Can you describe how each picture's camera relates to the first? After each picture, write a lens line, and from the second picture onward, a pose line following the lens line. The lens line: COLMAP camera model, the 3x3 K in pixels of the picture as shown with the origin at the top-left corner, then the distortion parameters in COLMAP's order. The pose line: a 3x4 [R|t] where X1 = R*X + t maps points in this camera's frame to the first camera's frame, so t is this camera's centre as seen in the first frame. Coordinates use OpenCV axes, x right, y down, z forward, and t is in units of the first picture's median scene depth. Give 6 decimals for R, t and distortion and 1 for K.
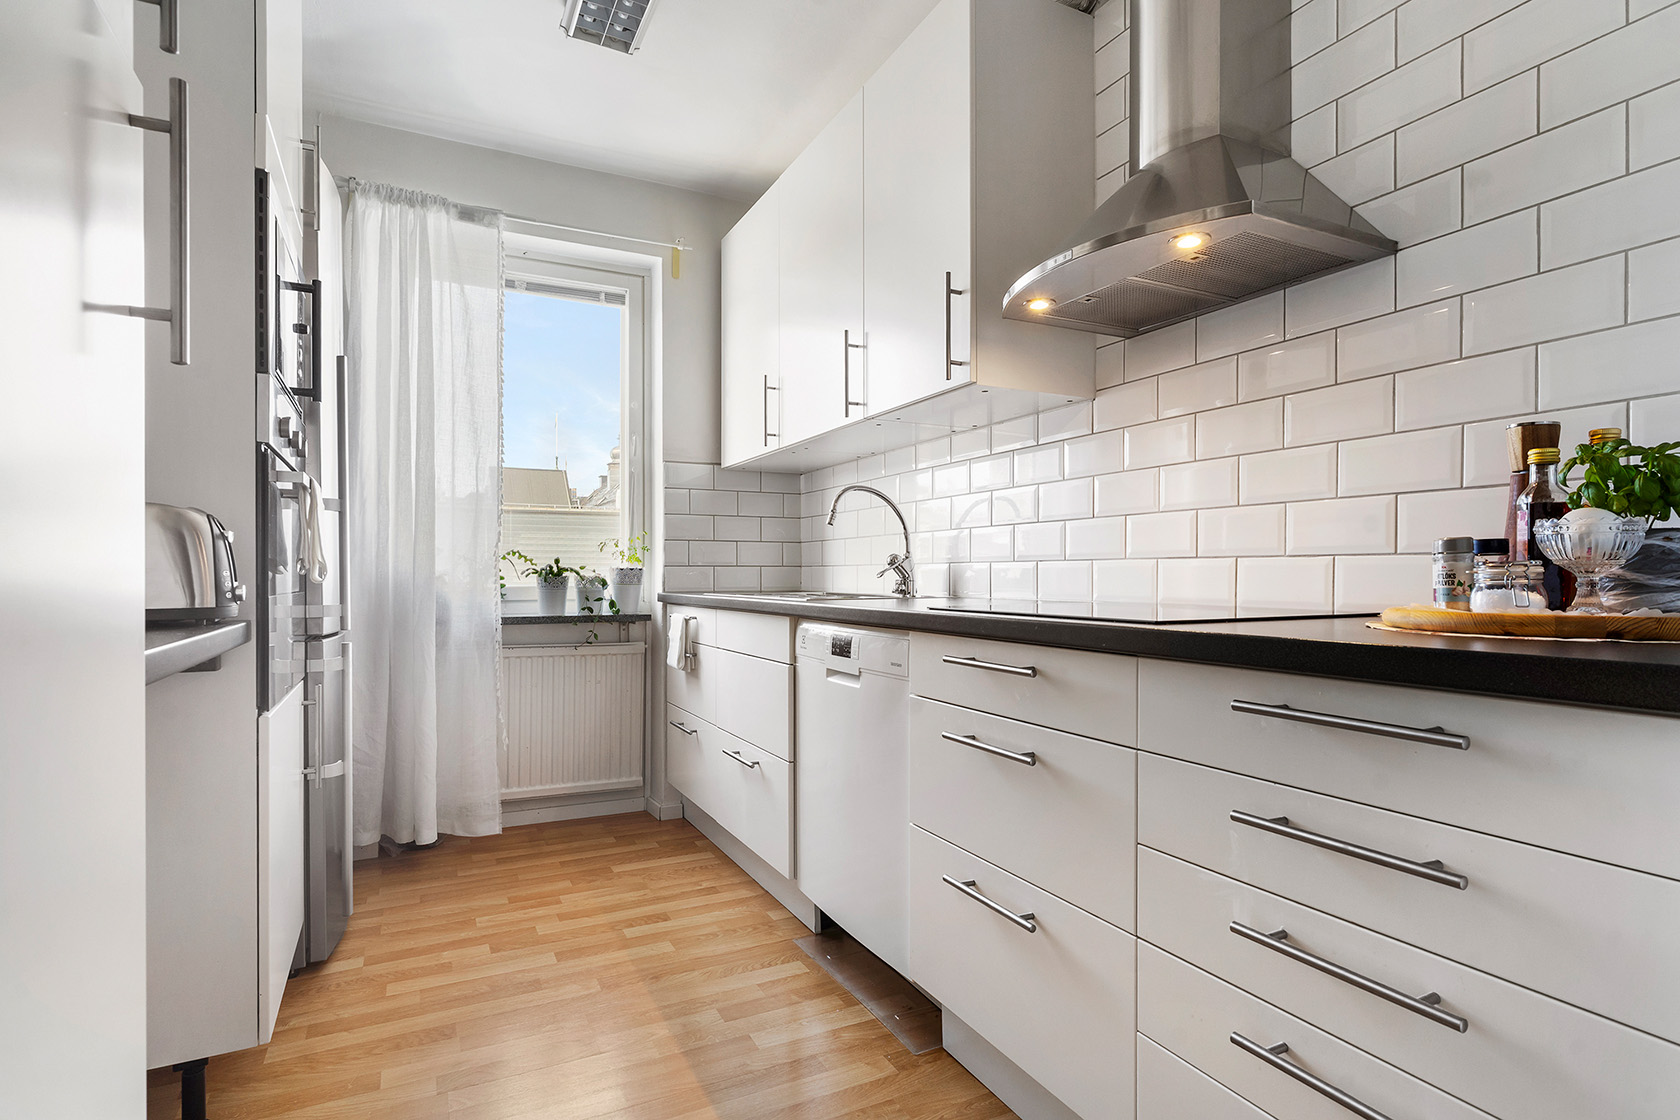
lens RADIAL K [[828.1, 0, 894.9], [0, 828.1, 531.1], [0, 0, 1]] dist [0.000644, 0.000189]
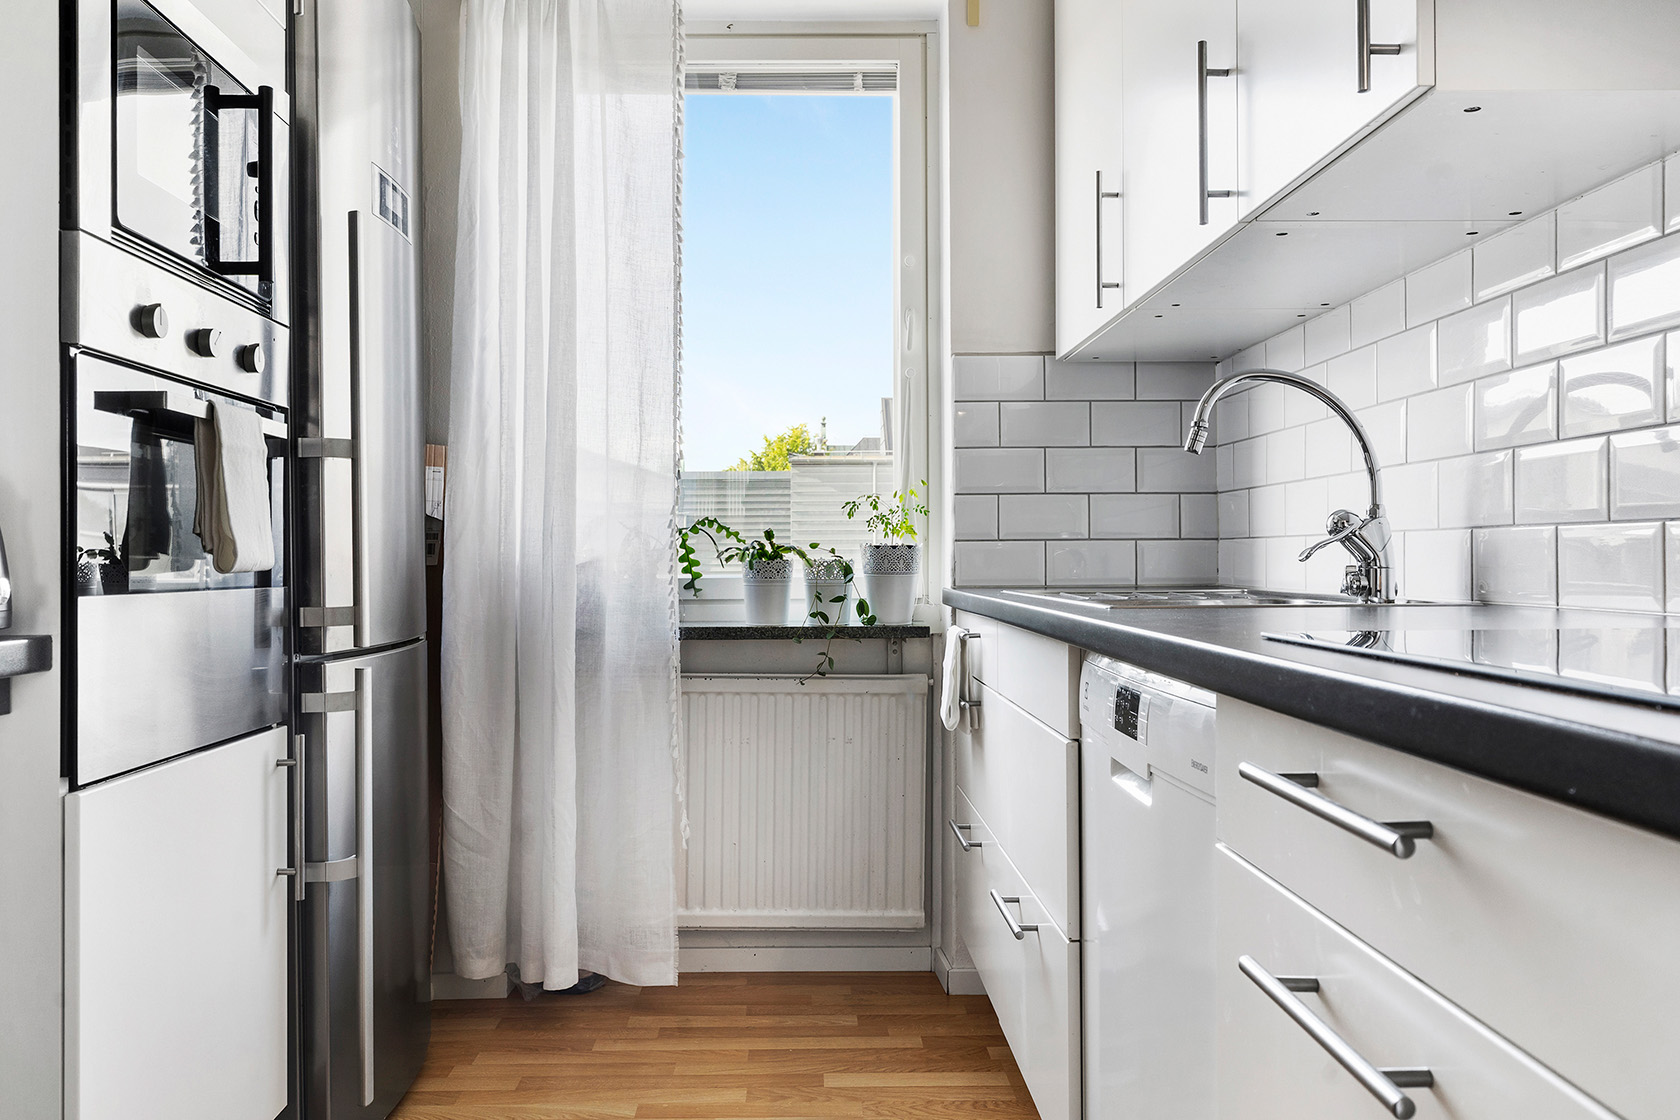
lens RADIAL K [[1341.0, 0, 885.6], [0, 1341.0, 504.4], [0, 0, 1]] dist [0.011152, 0.002449]
pose [[0.889355, -0.021729, -0.456700, 0.106657], [0.028583, 0.999559, 0.008103, 0.009832], [0.456322, -0.020260, 0.889584, 0.188561]]
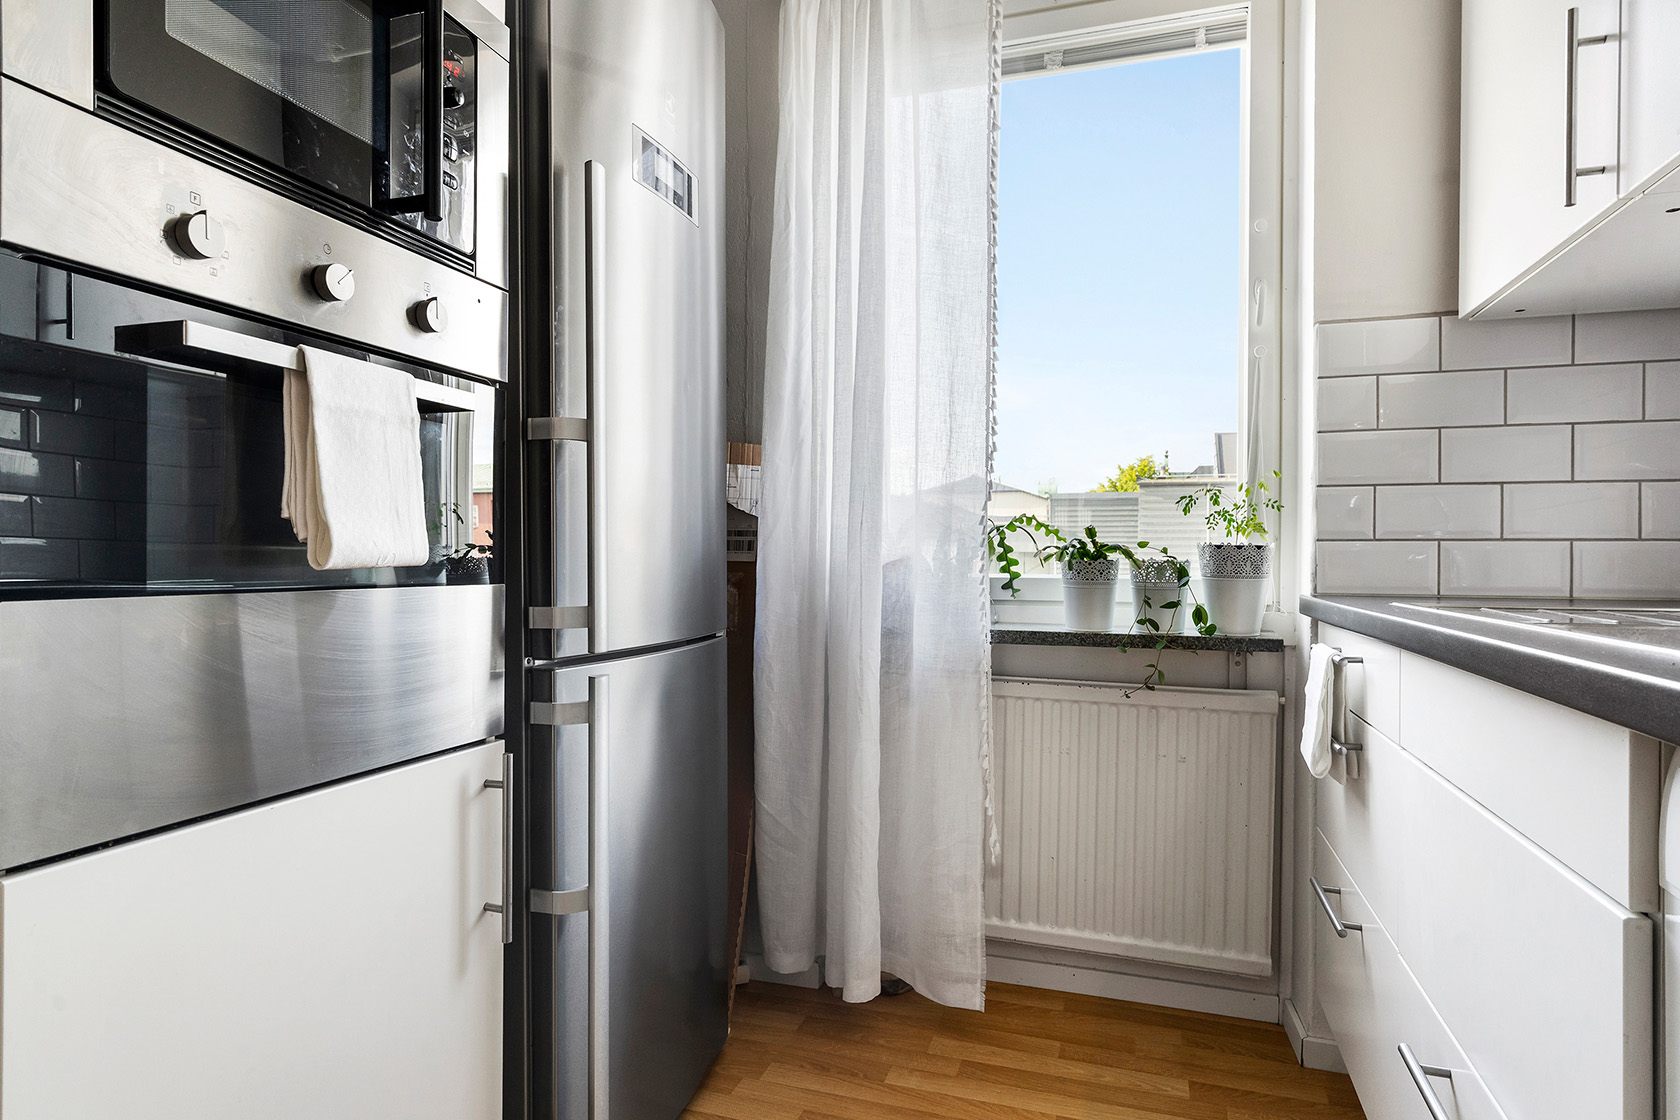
lens RADIAL K [[932.9, 0, 829.9], [0, 932.9, 558.6], [0, 0, 1]] dist [0.000282, 0.001996]
pose [[0.646937, 0.005934, -0.762520, -0.053217], [0.034446, 0.998722, 0.036998, 0.025713], [0.761765, -0.050201, 0.645905, 0.482430]]
